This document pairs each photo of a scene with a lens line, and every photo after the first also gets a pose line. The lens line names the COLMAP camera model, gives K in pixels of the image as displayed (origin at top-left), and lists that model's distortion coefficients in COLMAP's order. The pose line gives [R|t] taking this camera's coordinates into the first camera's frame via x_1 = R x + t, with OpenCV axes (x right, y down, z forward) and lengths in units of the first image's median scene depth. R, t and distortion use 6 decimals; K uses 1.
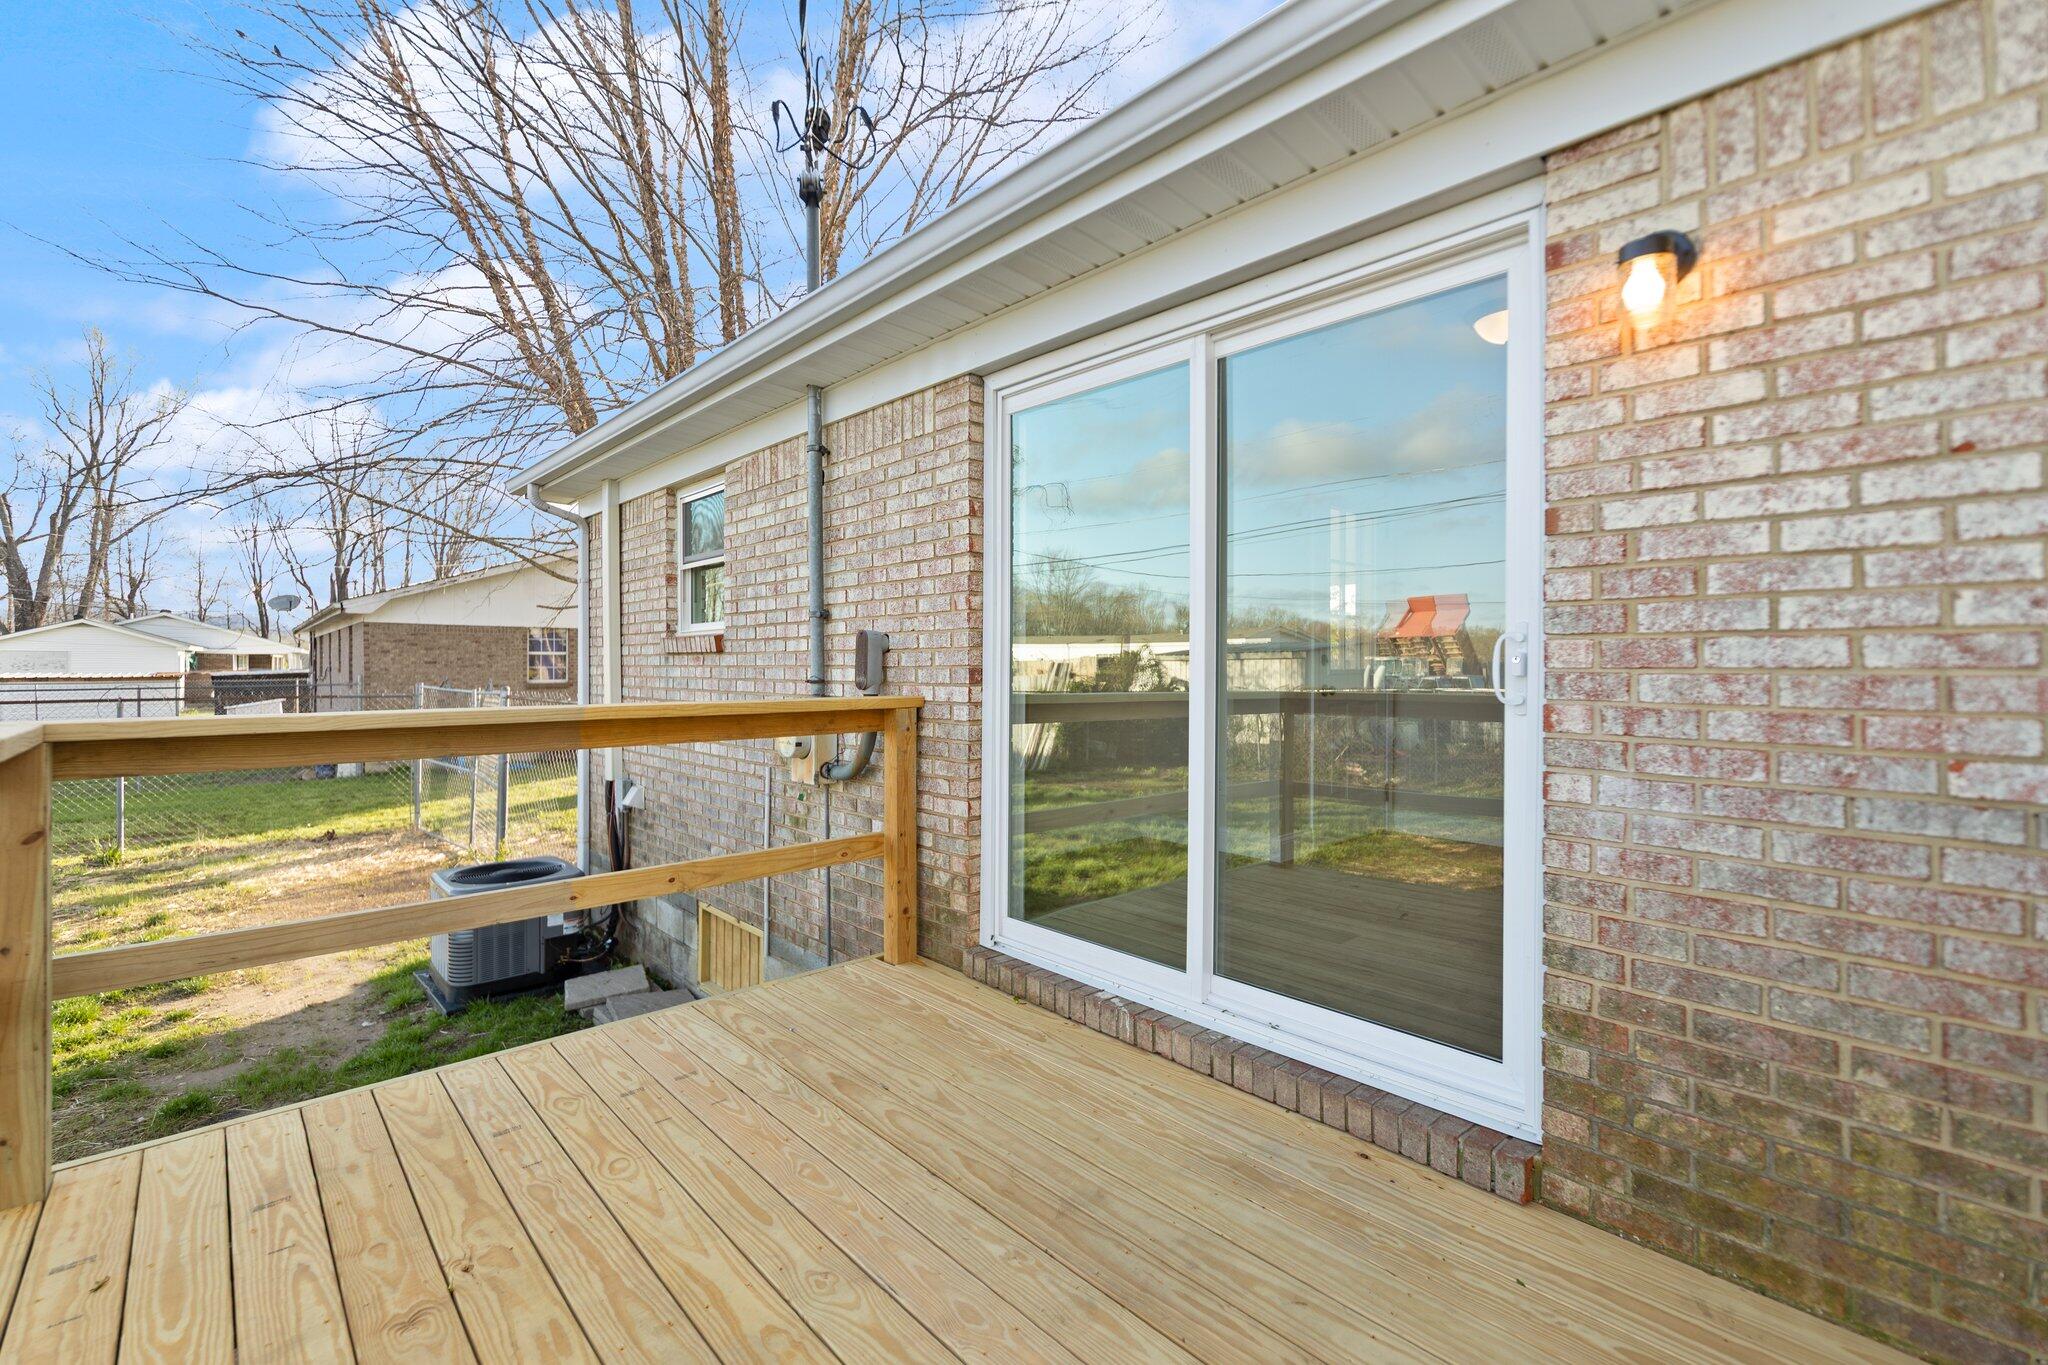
lens RADIAL K [[894.1, 0, 1005.1], [0, 894.1, 661.8], [0, 0, 1]] dist [0.002652, -0.000370]
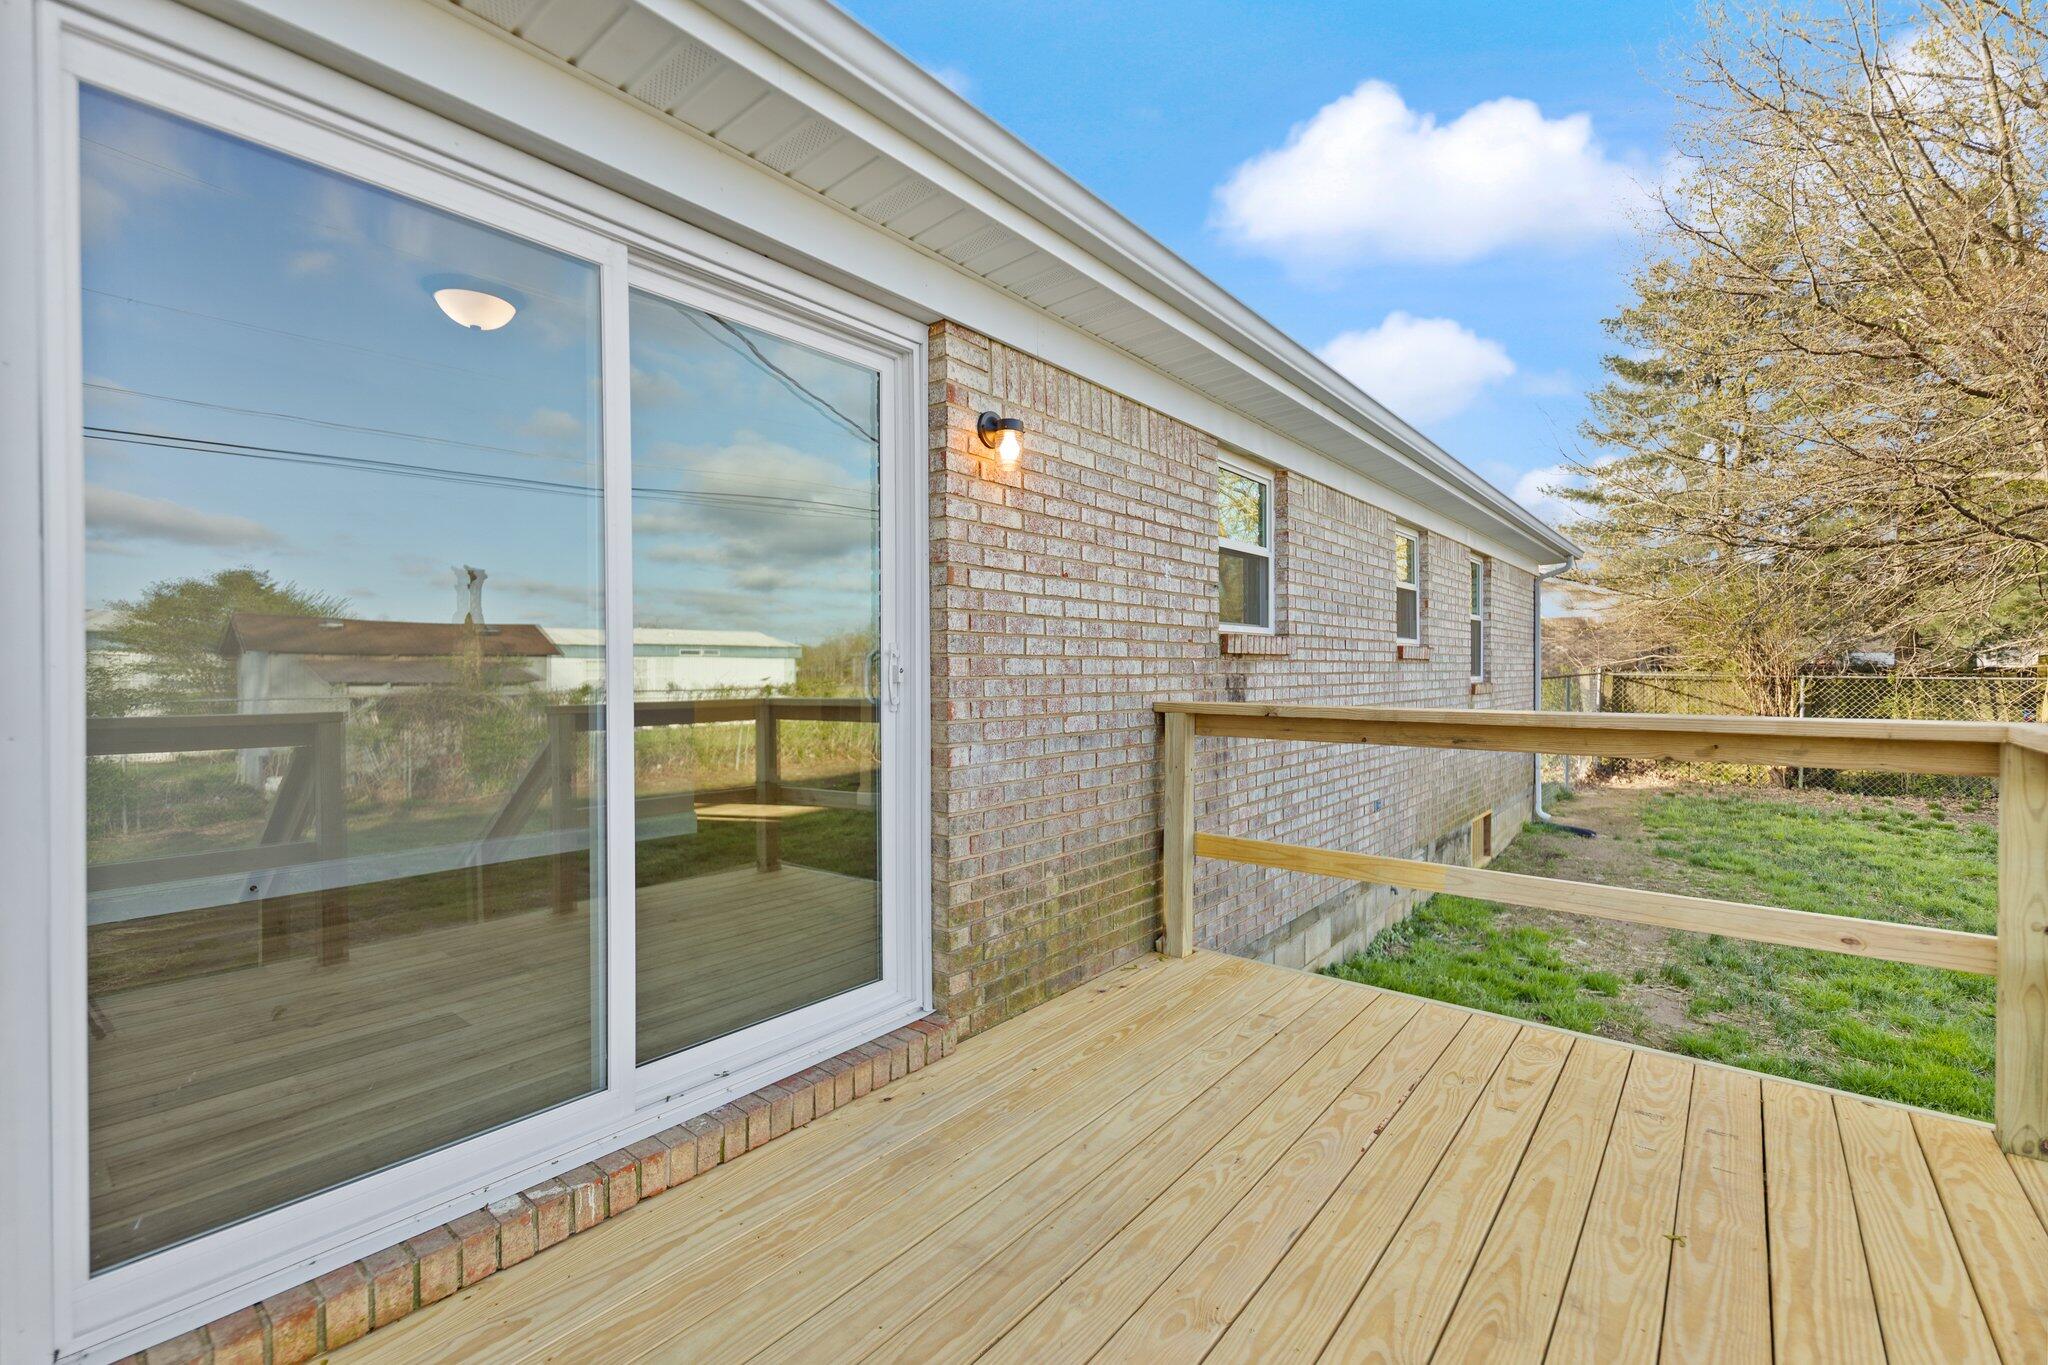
lens RADIAL K [[894.1, 0, 1012.9], [0, 894.1, 678.4], [0, 0, 1]] dist [0.002652, -0.000370]
pose [[-0.151911, -0.009986, 0.988344, -0.932978], [-0.001241, 0.999950, 0.009912, -0.004846], [-0.988393, 0.000279, -0.151916, 1.244787]]
